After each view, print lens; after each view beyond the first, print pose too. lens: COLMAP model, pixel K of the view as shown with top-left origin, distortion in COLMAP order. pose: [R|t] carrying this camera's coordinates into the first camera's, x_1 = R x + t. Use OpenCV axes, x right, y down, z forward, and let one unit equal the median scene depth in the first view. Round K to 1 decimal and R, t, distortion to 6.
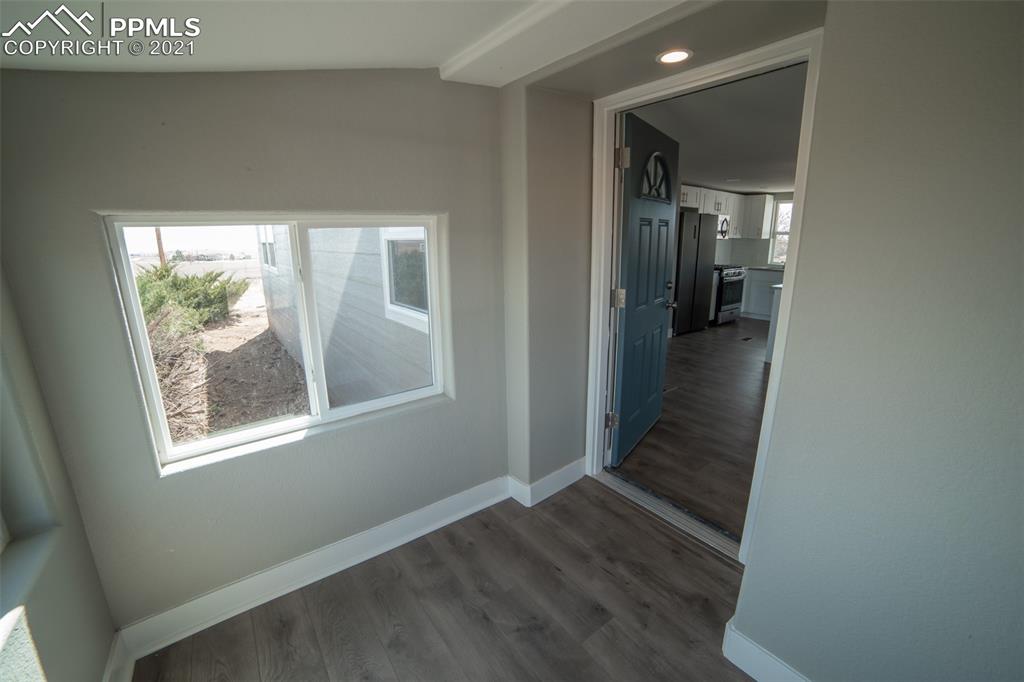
lens RADIAL K [[422.5, 0, 512.0], [0, 422.5, 341.0], [0, 0, 1]] dist [-0.001774, 0.000423]
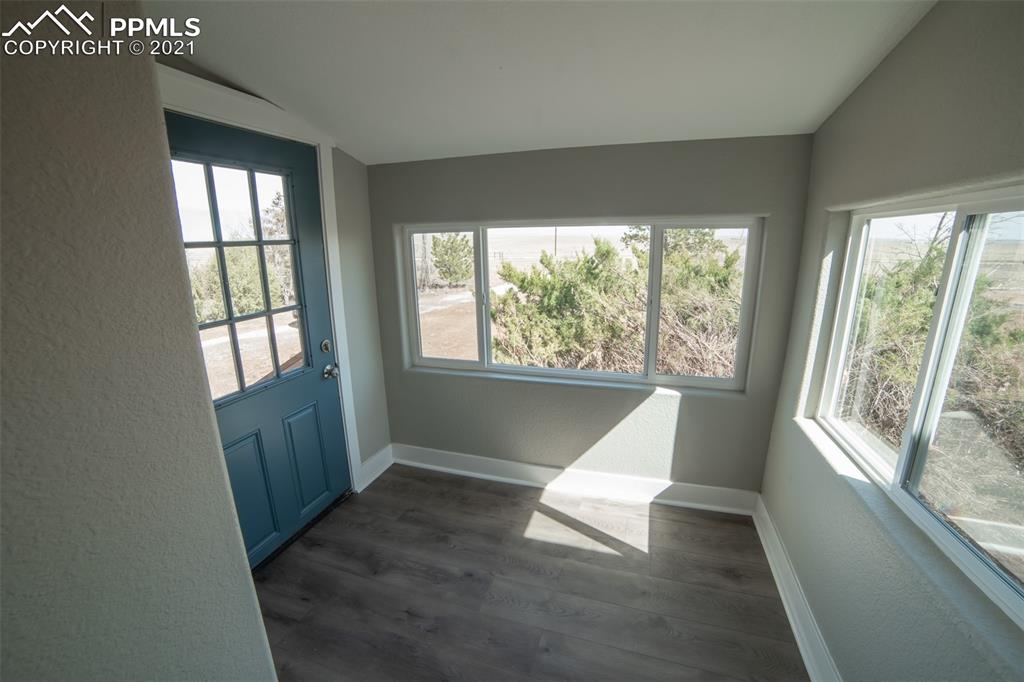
lens RADIAL K [[422.5, 0, 512.0], [0, 422.5, 341.0], [0, 0, 1]] dist [-0.001774, 0.000423]
pose [[-0.831855, 0.138809, -0.537354, 0.529206], [-0.124268, 0.897050, 0.424098, -0.325659], [0.540902, 0.419564, -0.728966, 1.364947]]
